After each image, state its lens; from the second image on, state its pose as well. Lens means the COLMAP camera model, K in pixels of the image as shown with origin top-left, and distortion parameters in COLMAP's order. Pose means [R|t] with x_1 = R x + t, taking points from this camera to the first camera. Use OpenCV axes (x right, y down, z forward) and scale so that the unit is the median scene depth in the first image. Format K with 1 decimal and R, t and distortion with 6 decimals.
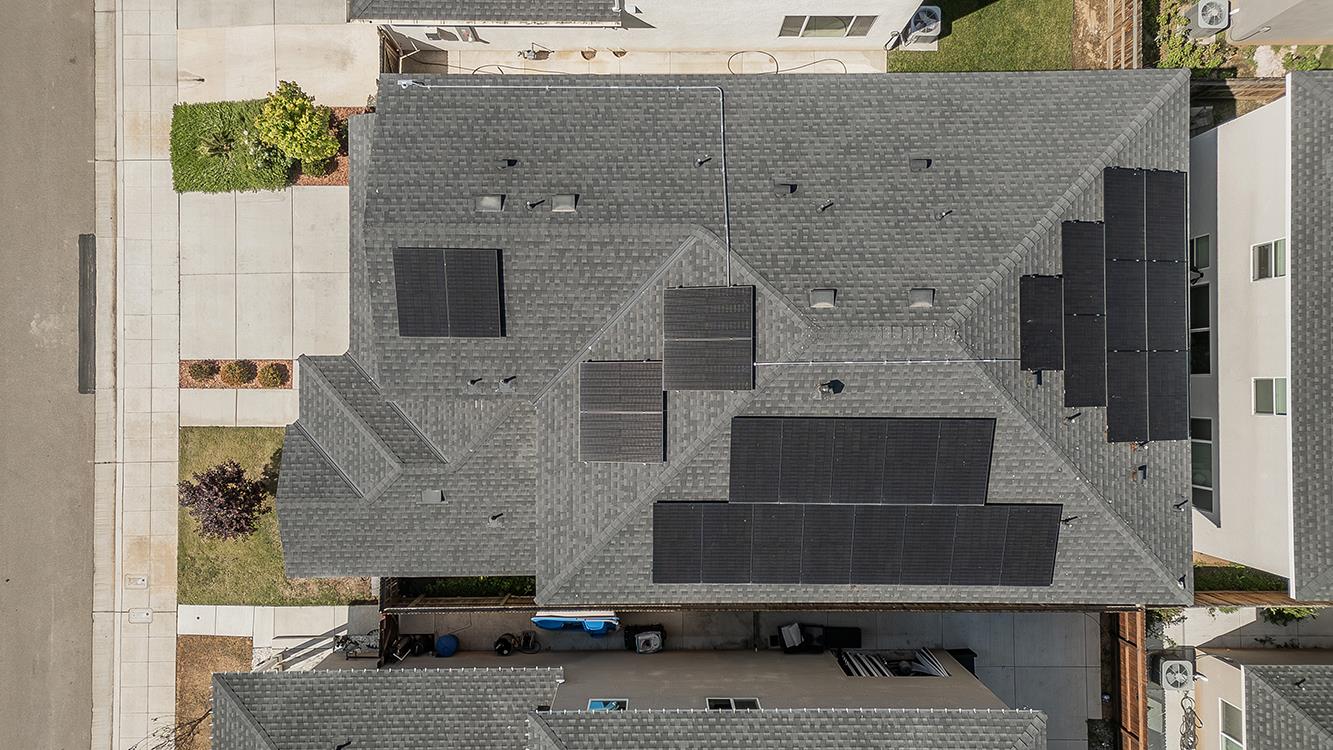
lens RADIAL K [[928.7, 0, 664.1], [0, 928.7, 373.8], [0, 0, 1]] dist [0.081451, -0.049835]
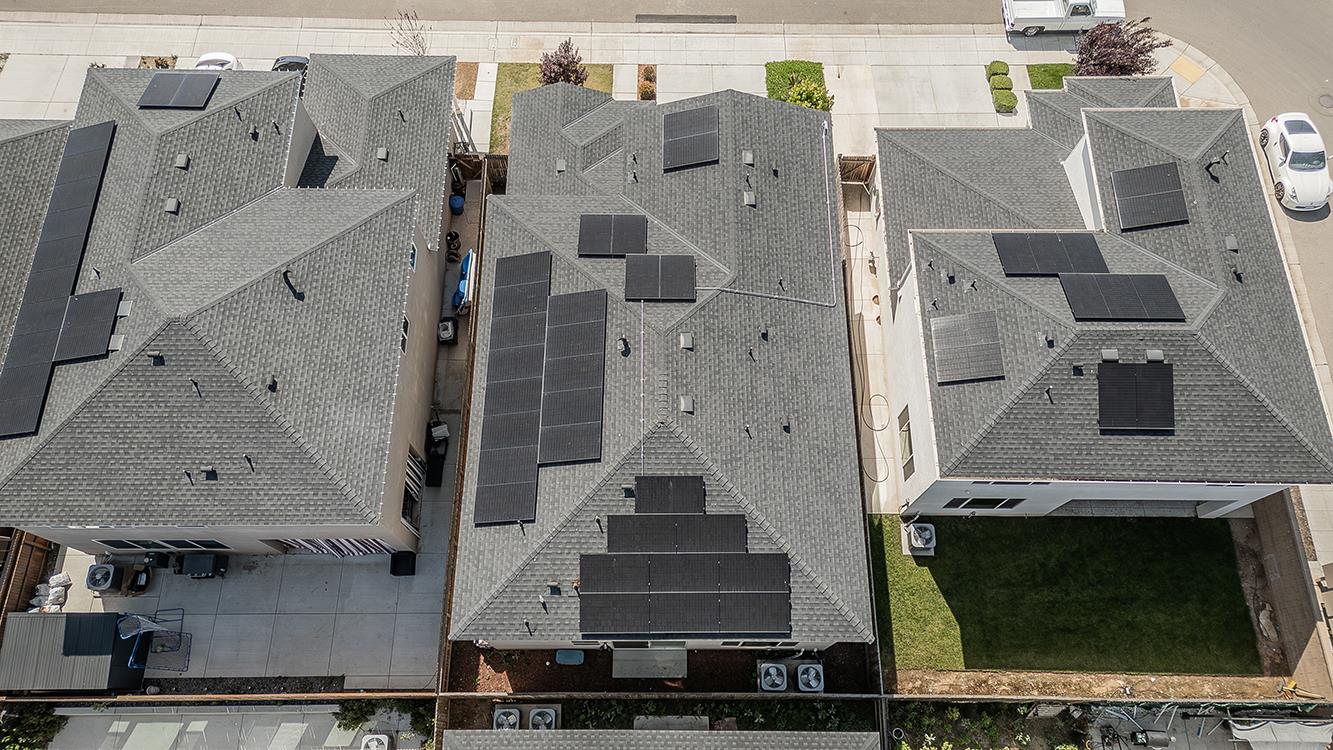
lens RADIAL K [[928.7, 0, 664.1], [0, 928.7, 373.8], [0, 0, 1]] dist [0.081451, -0.049835]
pose [[-0.005226, 0.924571, -0.380973, 0.699800], [-0.999973, -0.002870, 0.006751, -0.050604], [0.005148, 0.380998, 0.924561, -0.287149]]
